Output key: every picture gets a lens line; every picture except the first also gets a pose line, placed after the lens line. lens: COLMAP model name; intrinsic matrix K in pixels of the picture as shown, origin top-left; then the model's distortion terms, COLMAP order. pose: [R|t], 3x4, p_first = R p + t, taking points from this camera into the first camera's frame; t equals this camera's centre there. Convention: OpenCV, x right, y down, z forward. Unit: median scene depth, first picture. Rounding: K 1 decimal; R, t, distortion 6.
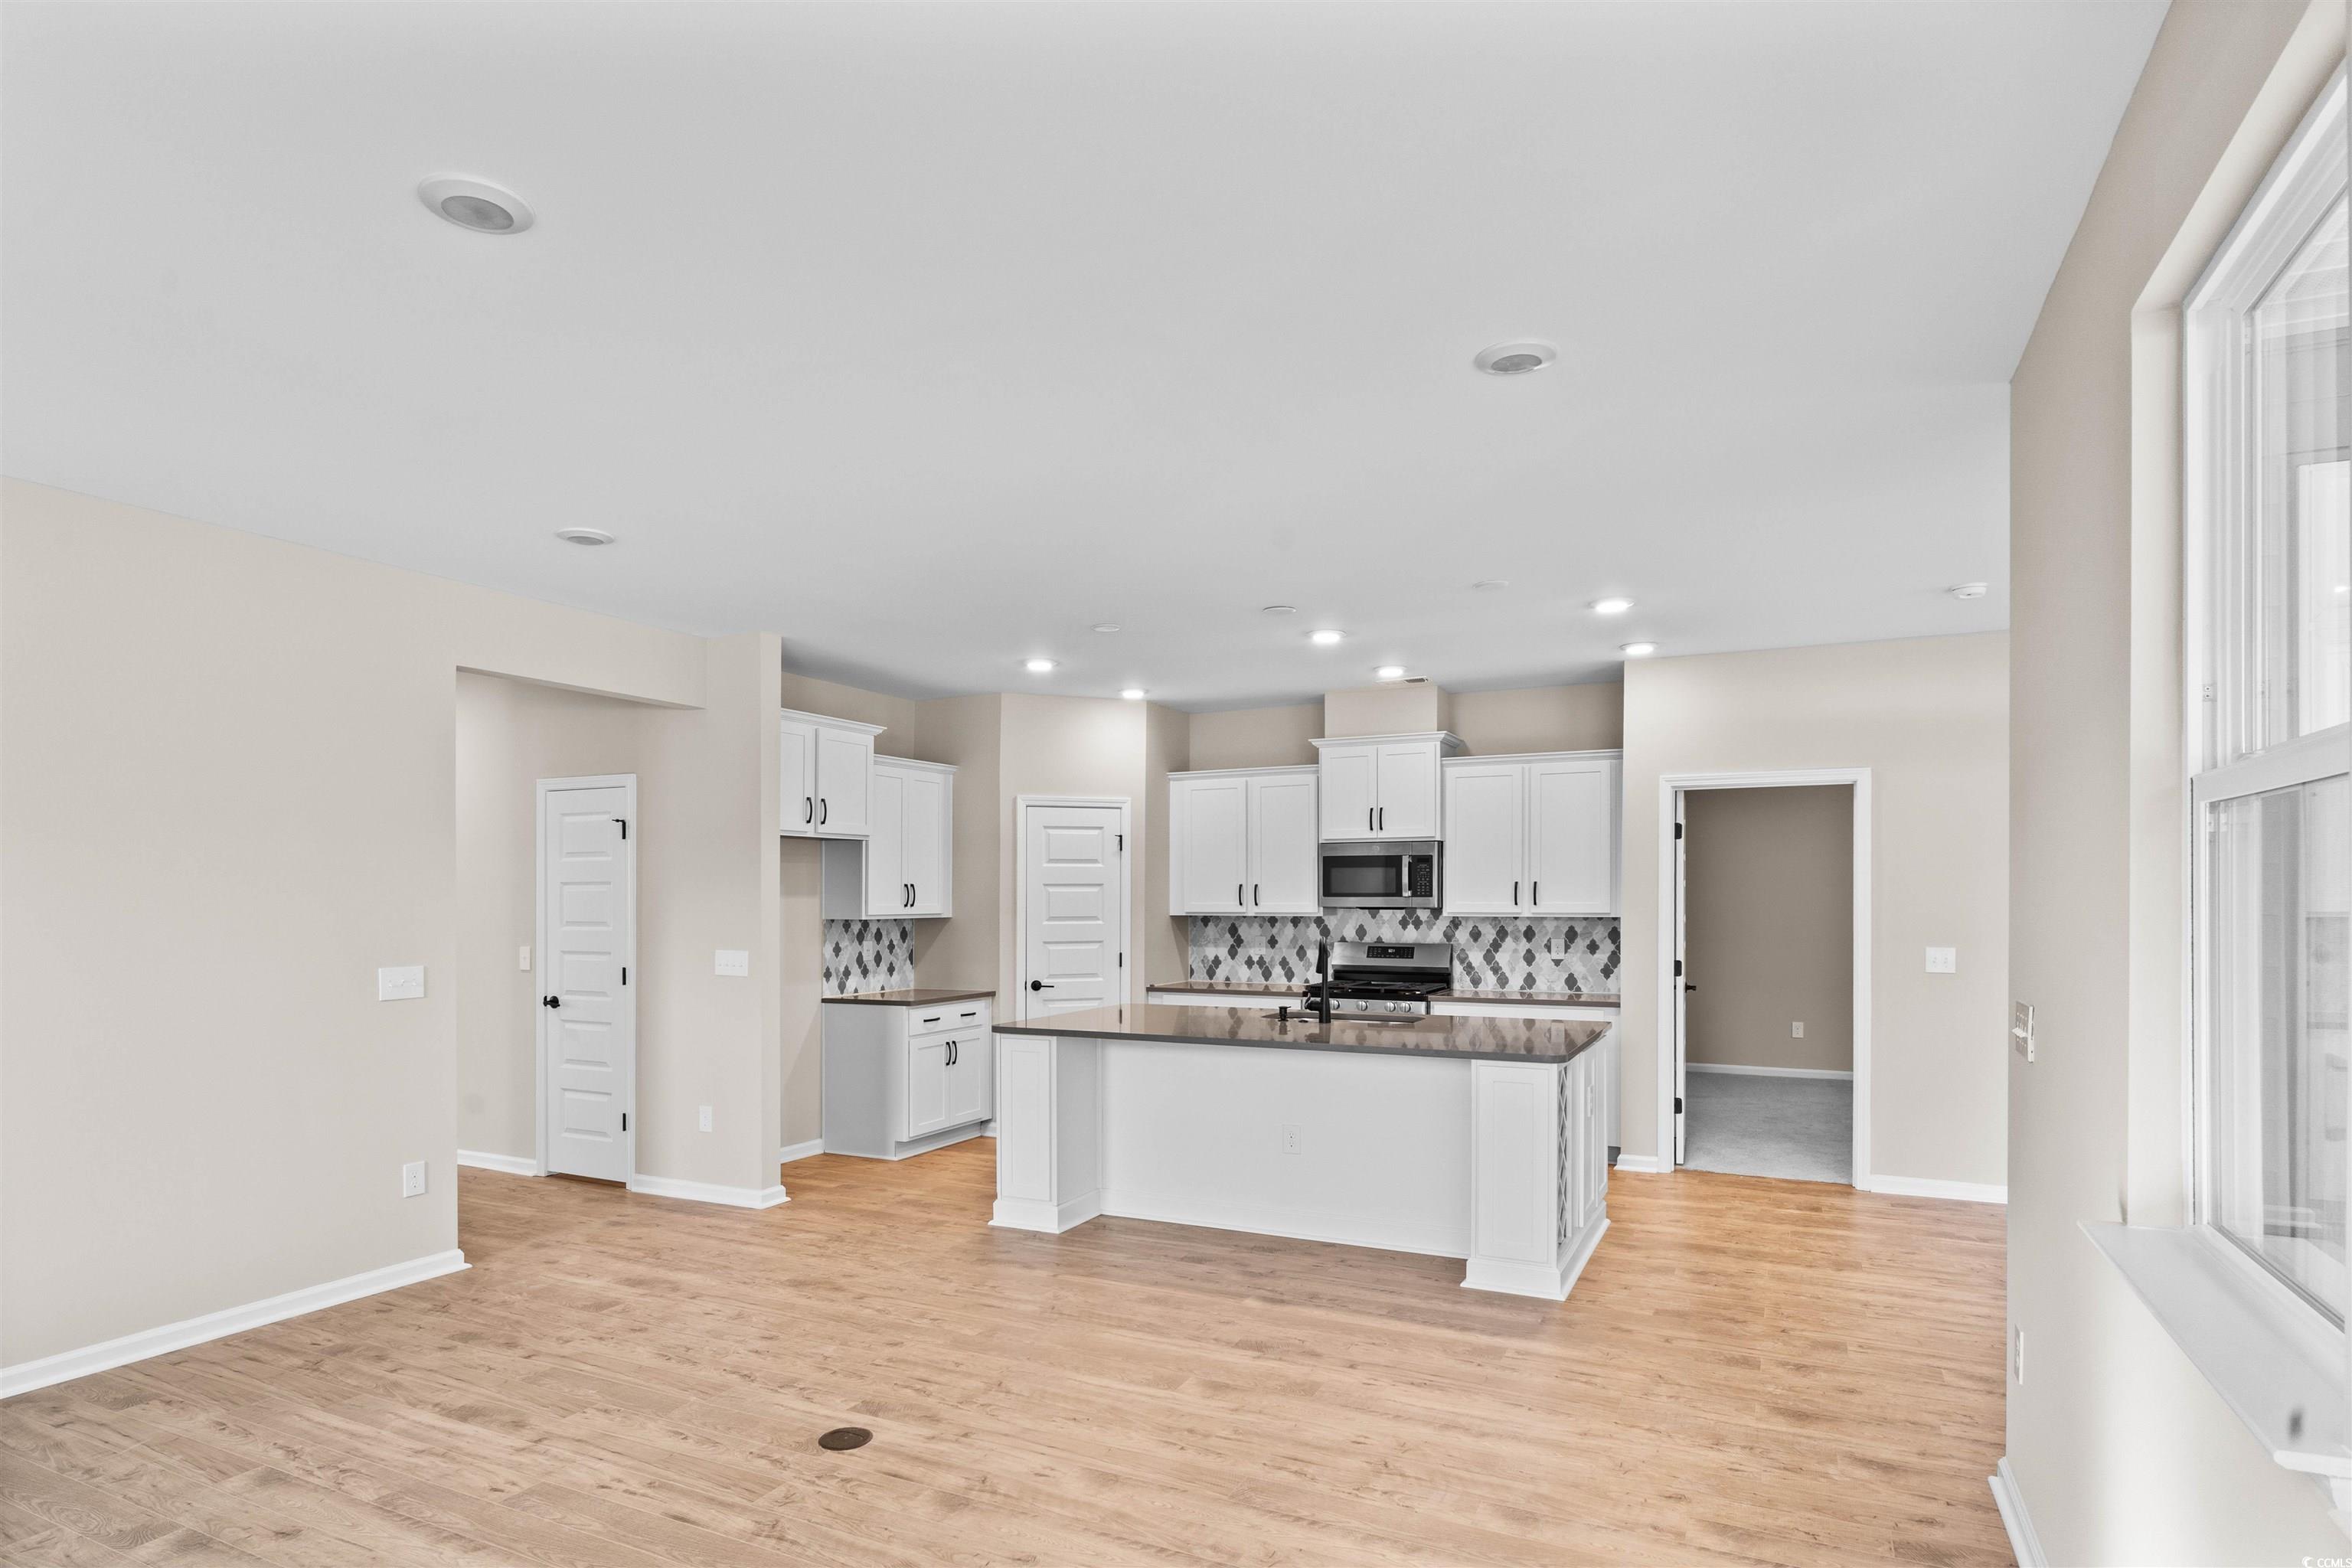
lens RADIAL K [[1229.1, 0, 1175.2], [0, 1229.1, 816.3], [0, 0, 1]] dist [-0.000359, -0.000270]
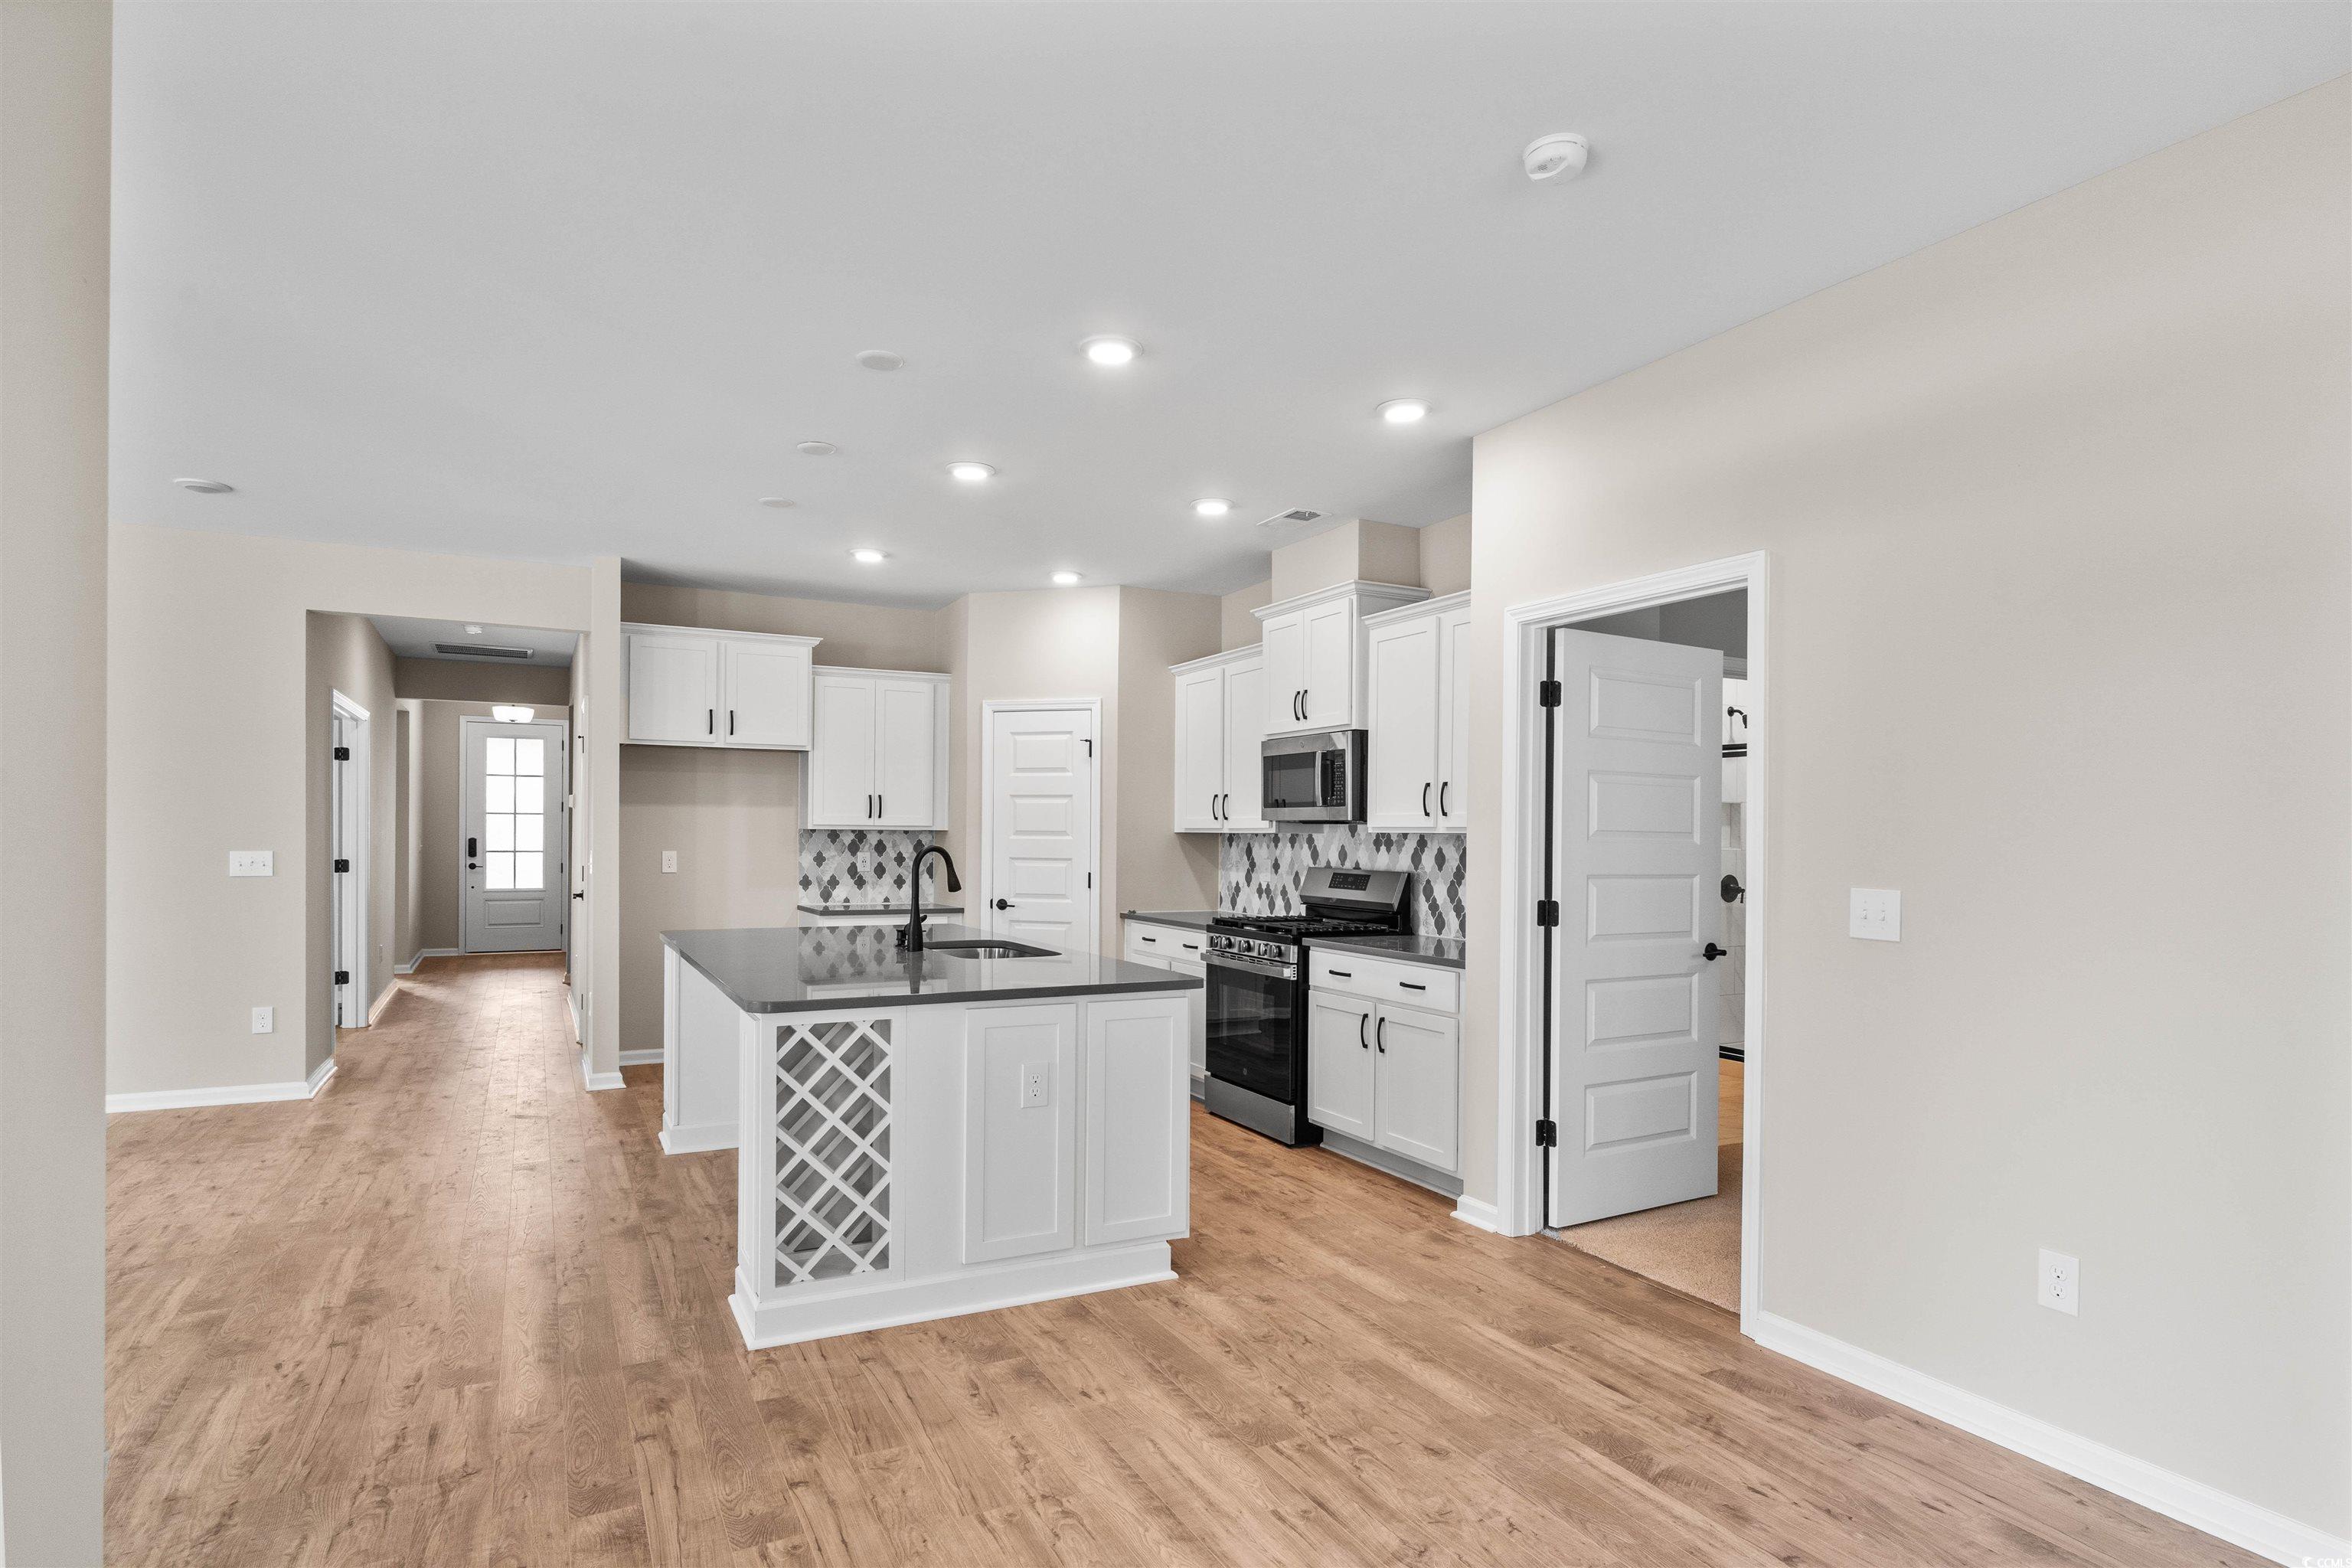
lens RADIAL K [[1215.9, 0, 1161.3], [0, 1215.9, 762.3], [0, 0, 1]] dist [-0.000593, 0.000095]
pose [[0.806763, -0.024773, -0.590356, 0.537000], [0.027010, 0.999622, -0.005037, 0.039053], [0.590258, -0.011882, 0.807127, 0.336877]]
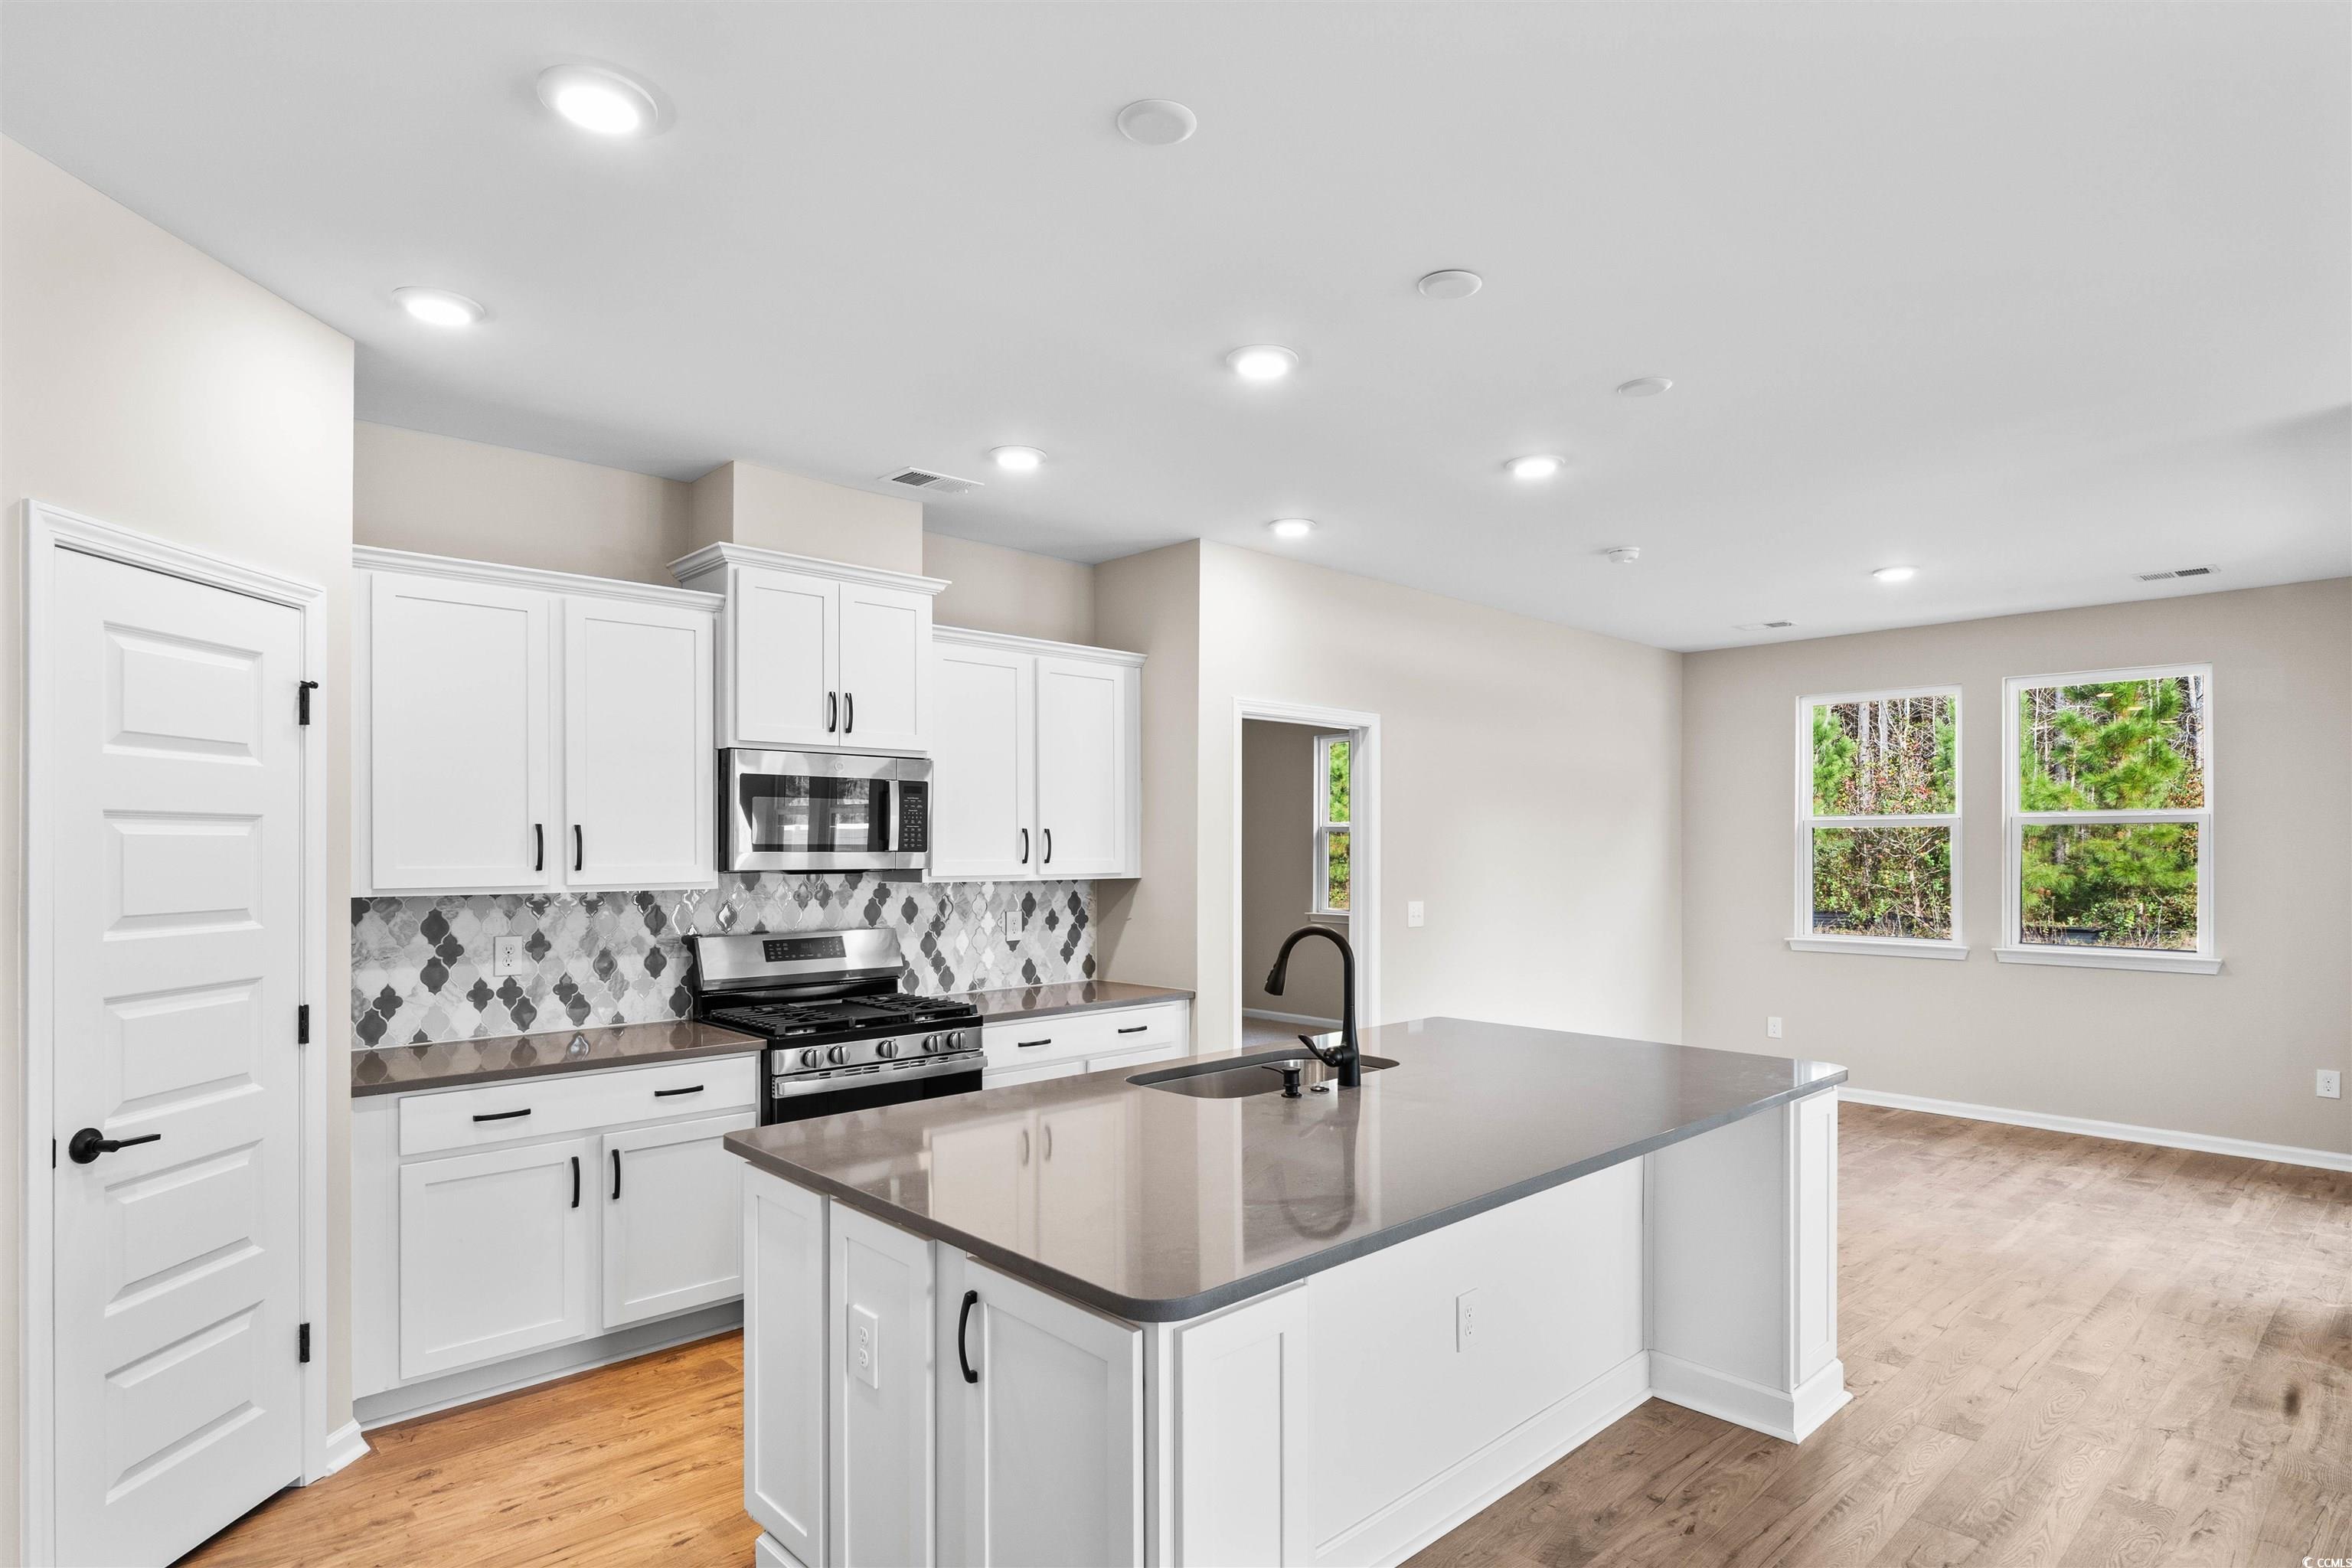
lens RADIAL K [[1224.2, 0, 1147.0], [0, 1224.2, 840.0], [0, 0, 1]] dist [0.000911, -0.006219]
pose [[0.365359, 0.008020, 0.930832, -0.302391], [-0.059263, 0.998135, 0.014662, 0.043547], [-0.928978, -0.060521, 0.365152, 0.663186]]
